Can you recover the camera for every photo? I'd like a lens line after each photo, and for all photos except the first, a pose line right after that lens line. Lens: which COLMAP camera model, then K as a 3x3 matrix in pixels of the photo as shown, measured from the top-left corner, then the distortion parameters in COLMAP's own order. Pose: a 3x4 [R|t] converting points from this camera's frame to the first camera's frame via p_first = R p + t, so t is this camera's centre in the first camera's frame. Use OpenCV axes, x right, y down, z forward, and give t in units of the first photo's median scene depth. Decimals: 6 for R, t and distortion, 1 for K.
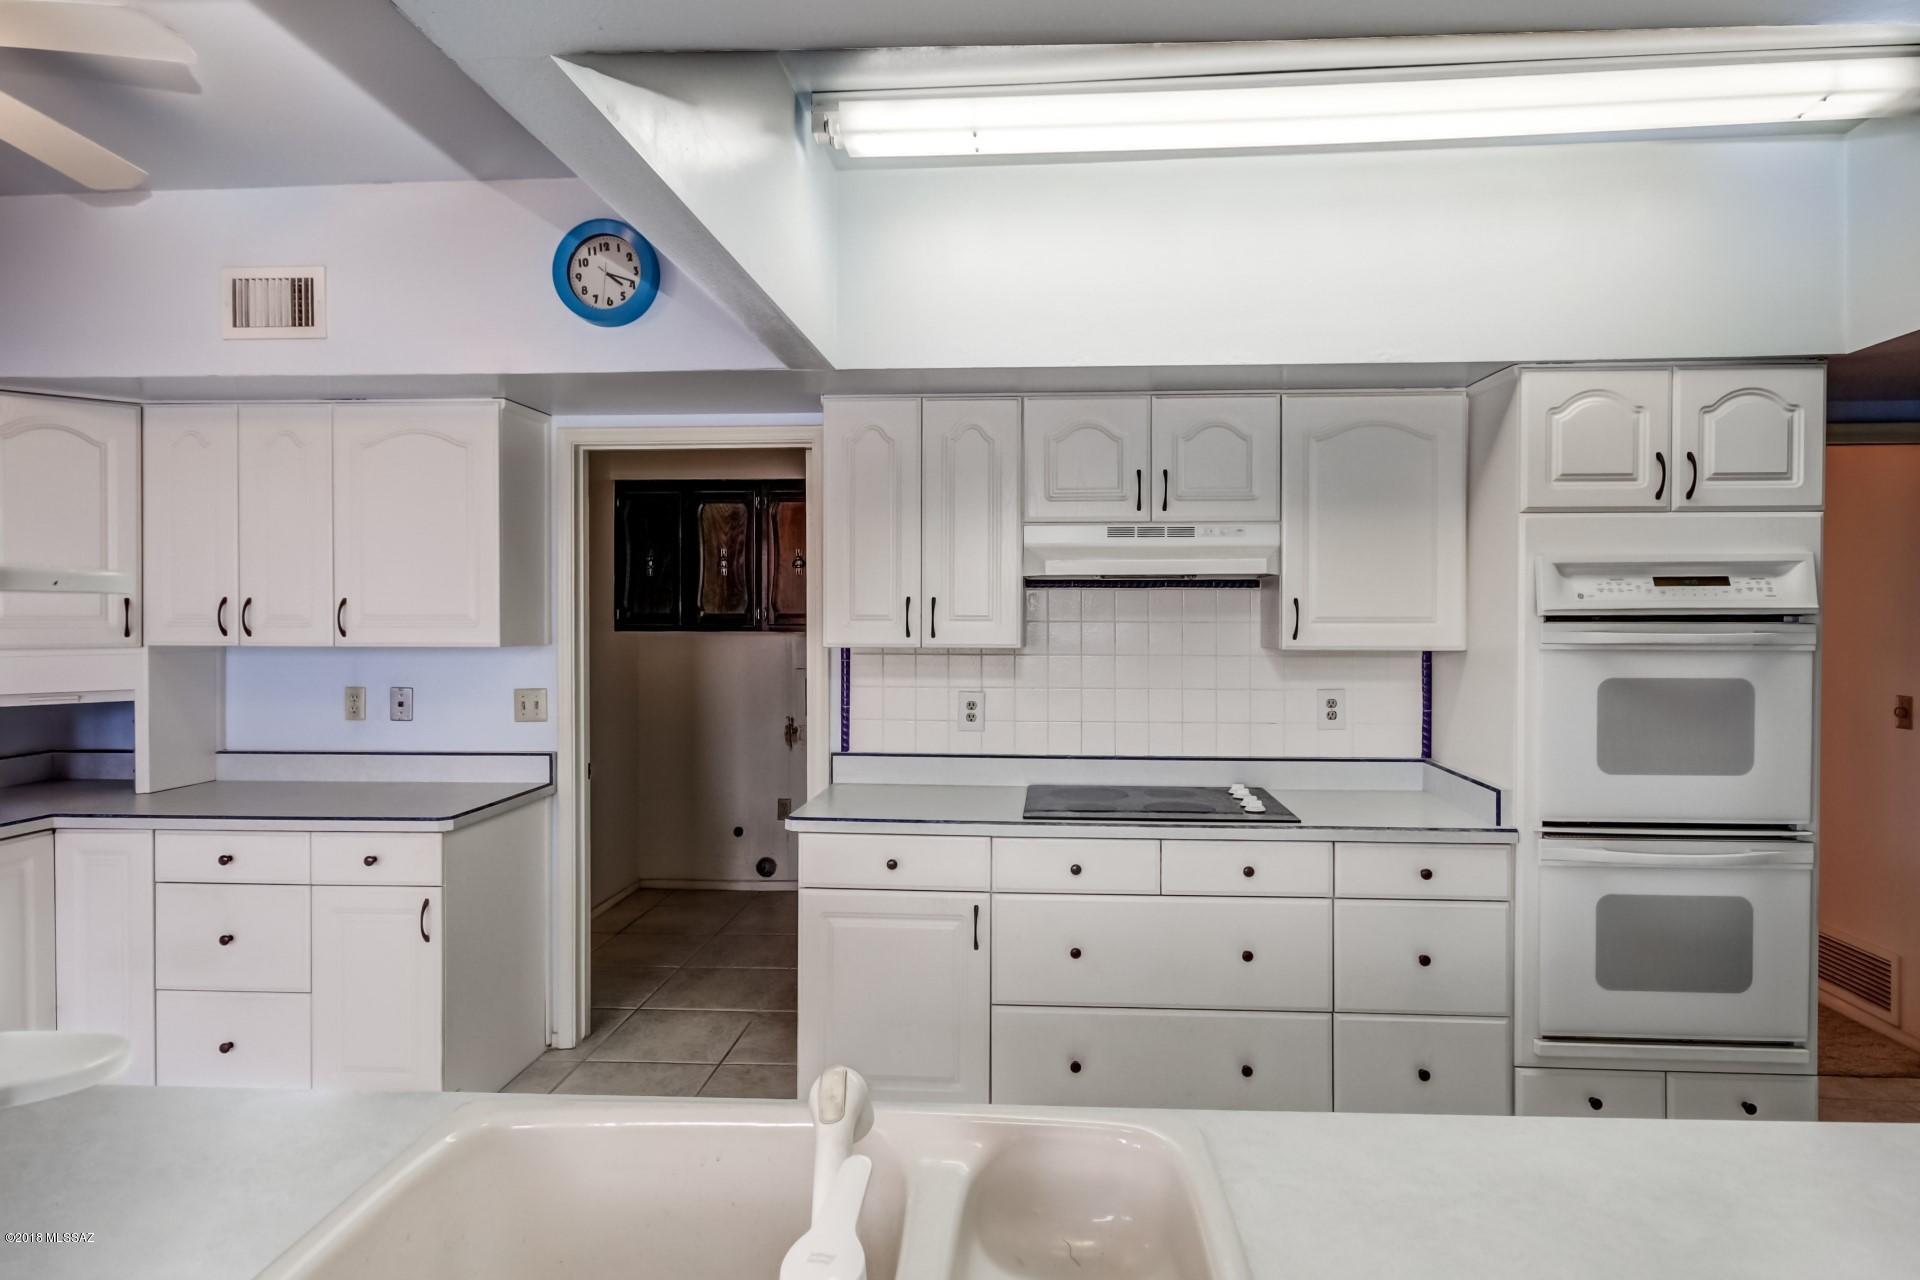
lens RADIAL K [[1048.9, 0, 972.6], [0, 1048.9, 633.6], [0, 0, 1]] dist [0.000041, -0.000748]
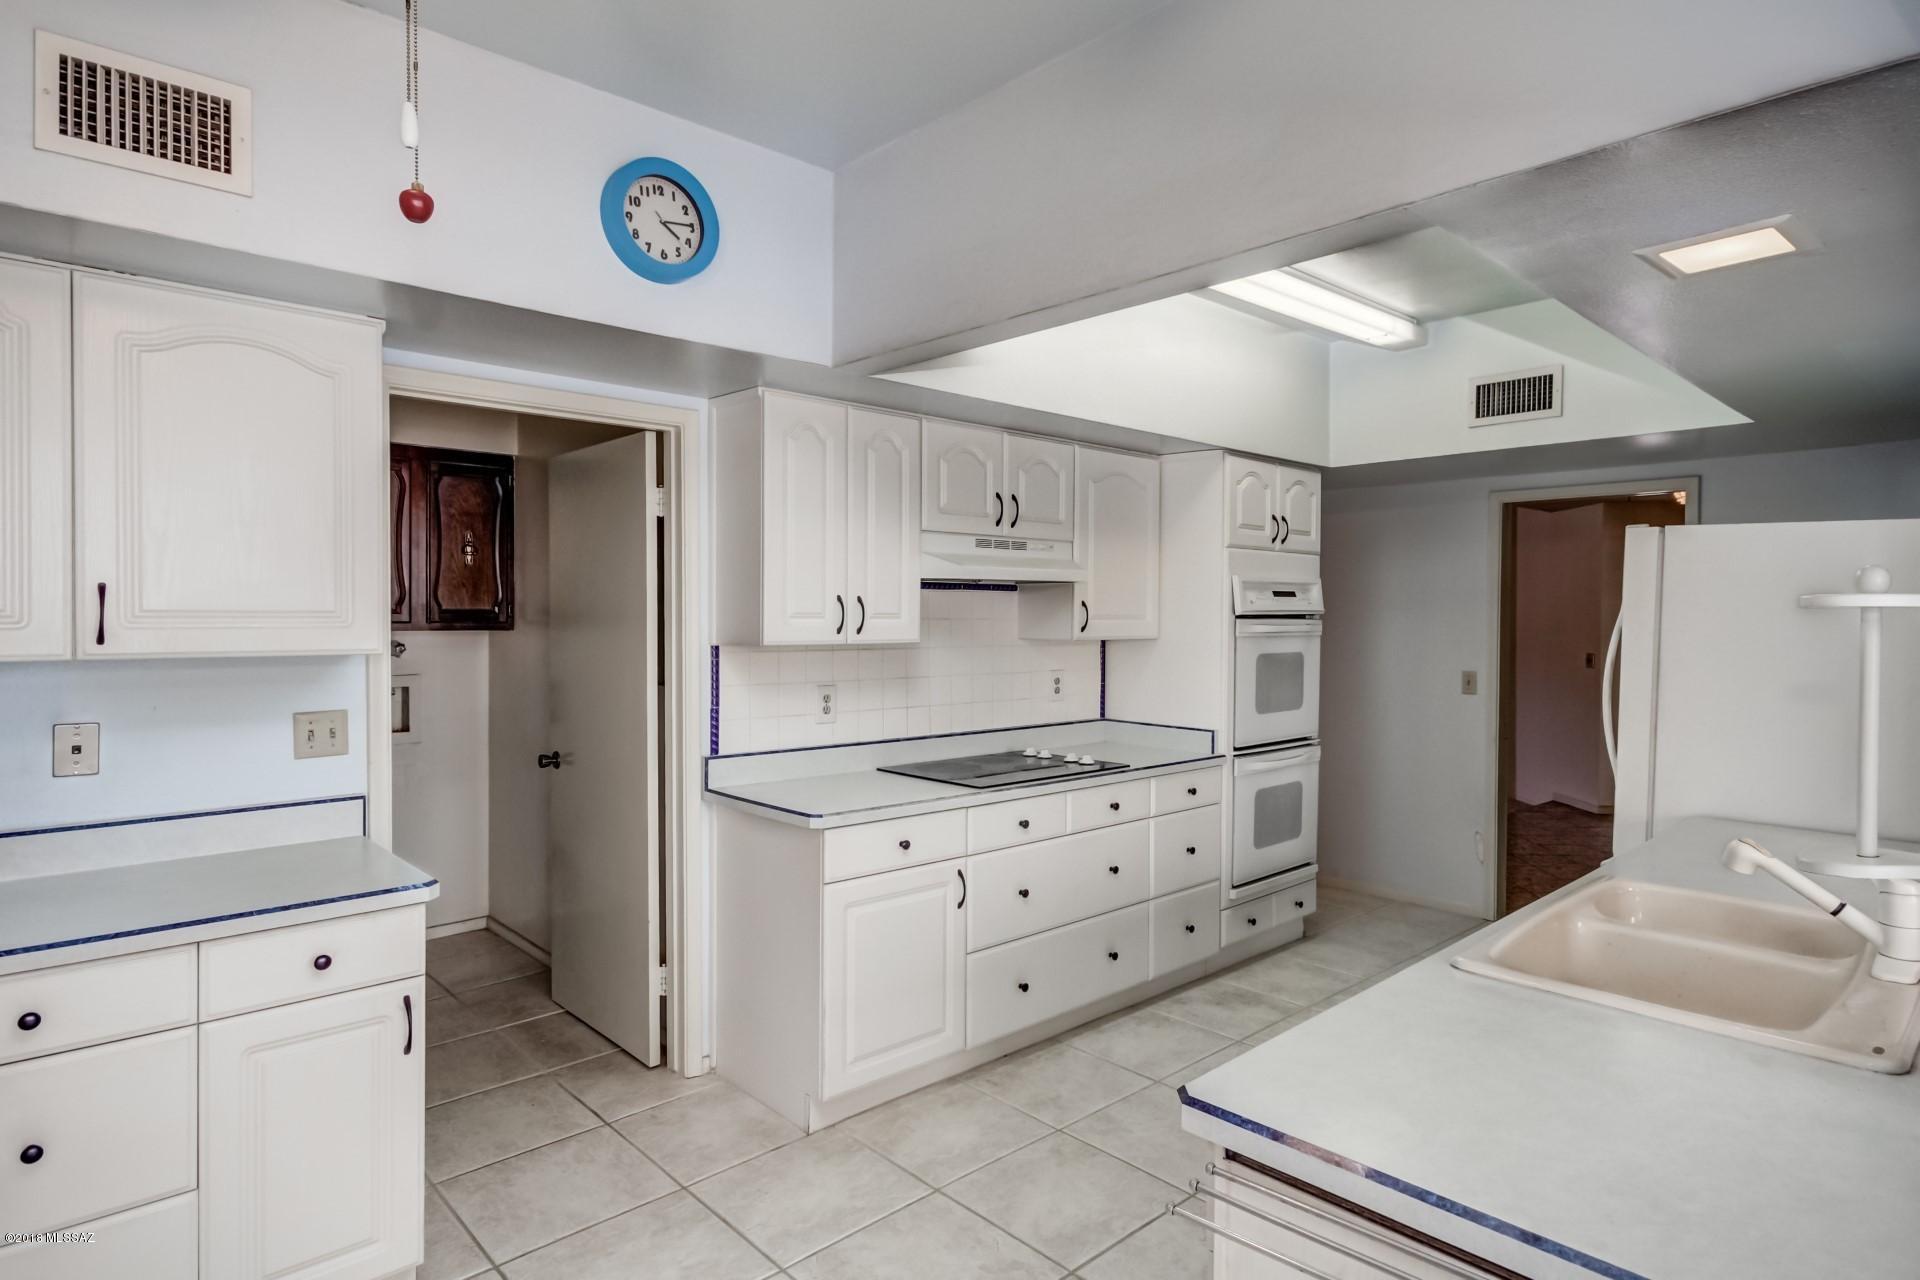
lens RADIAL K [[1048.9, 0, 959.8], [0, 1048.9, 630.4], [0, 0, 1]] dist [0.000041, -0.000748]
pose [[0.688627, -0.009176, 0.725058, -0.766707], [0.009136, 0.999950, 0.003978, -0.003265], [-0.725058, 0.003885, 0.688677, 0.205049]]
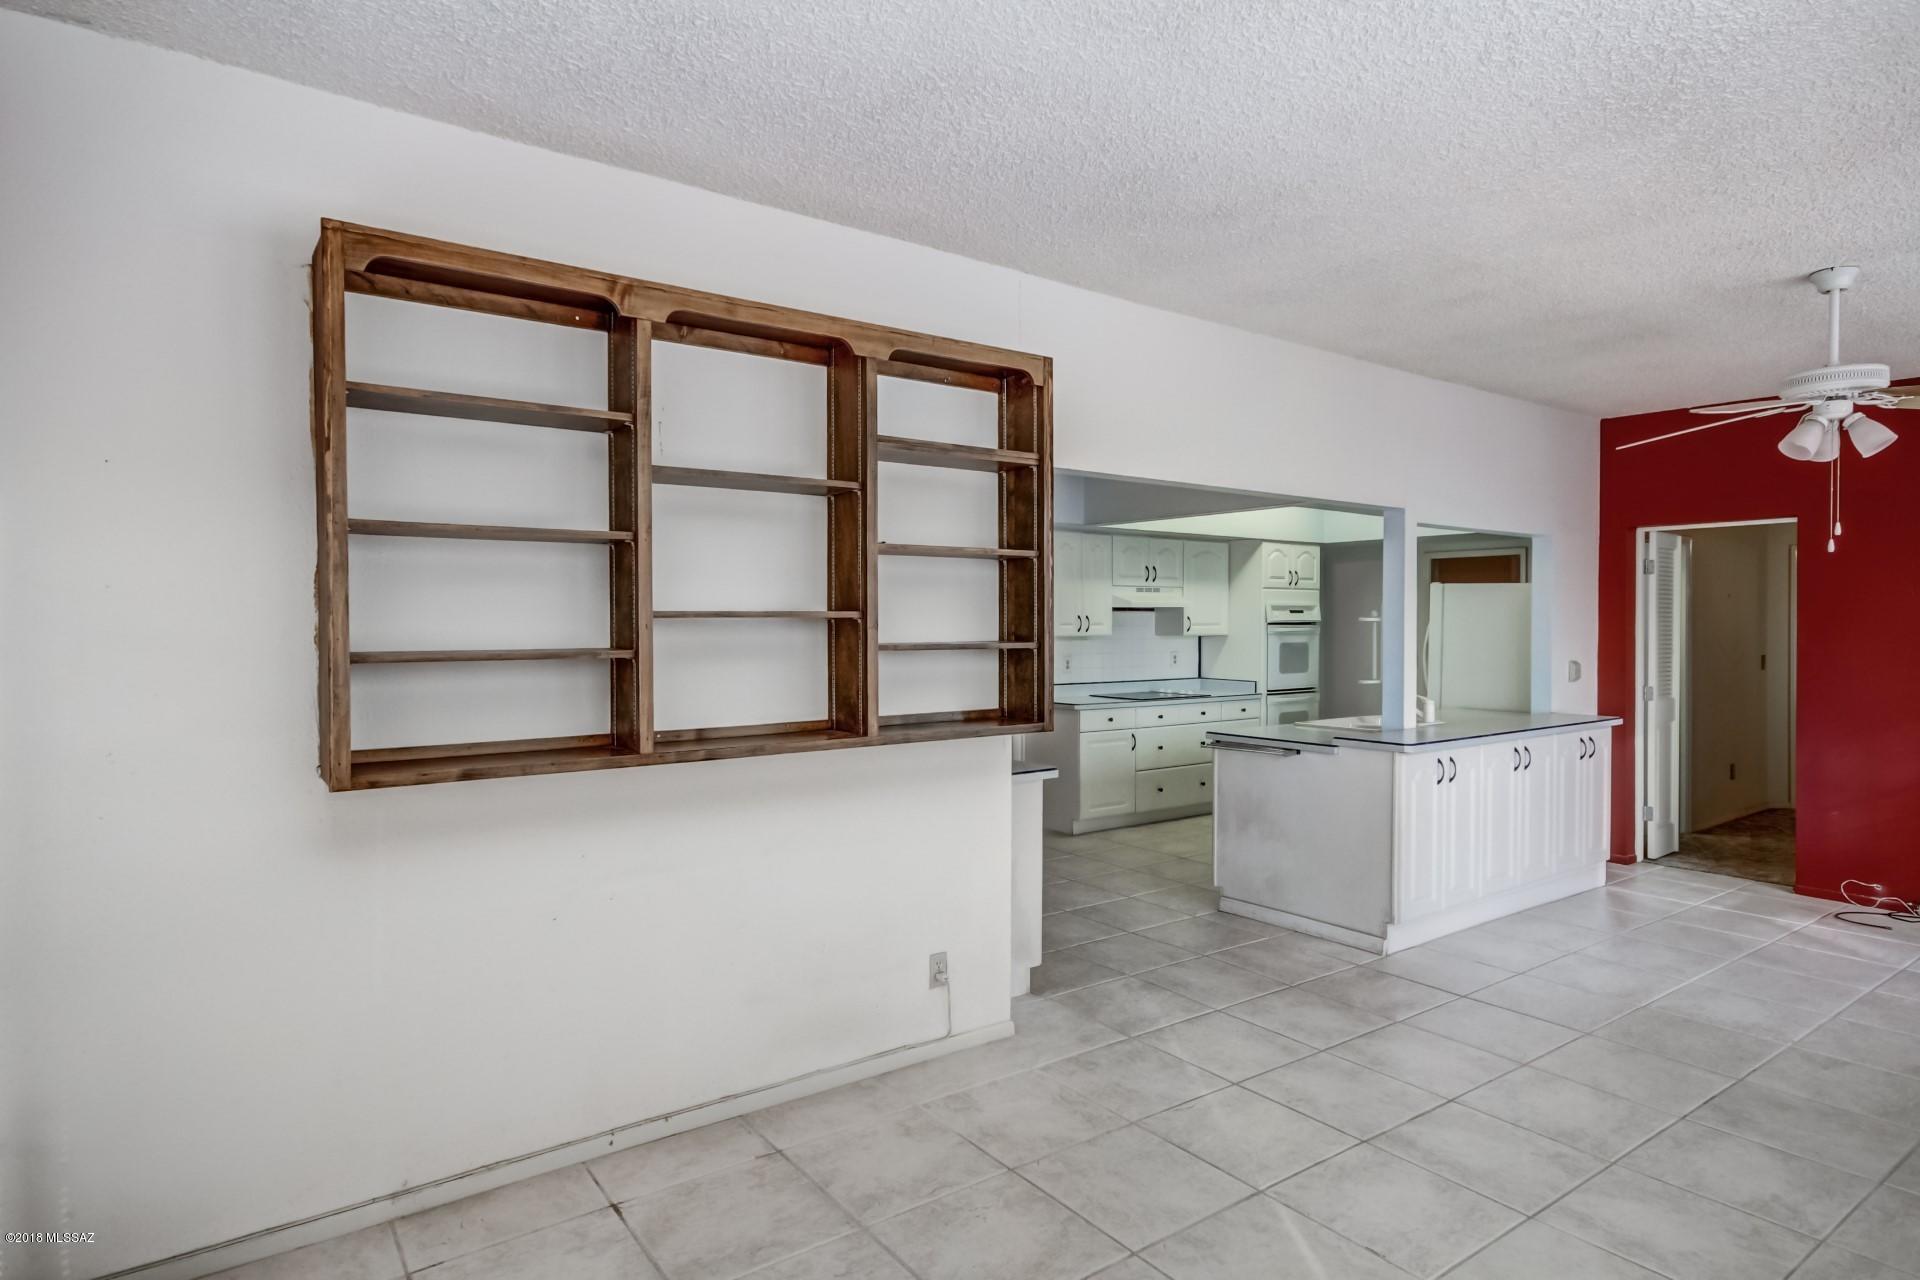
lens RADIAL K [[1048.9, 0, 918.4], [0, 1048.9, 640.1], [0, 0, 1]] dist [0.000041, -0.000748]
pose [[0.783633, -0.011697, 0.621114, -1.918473], [0.012558, 0.999917, 0.002987, 0.010349], [-0.621097, 0.005459, 0.783715, -0.678976]]
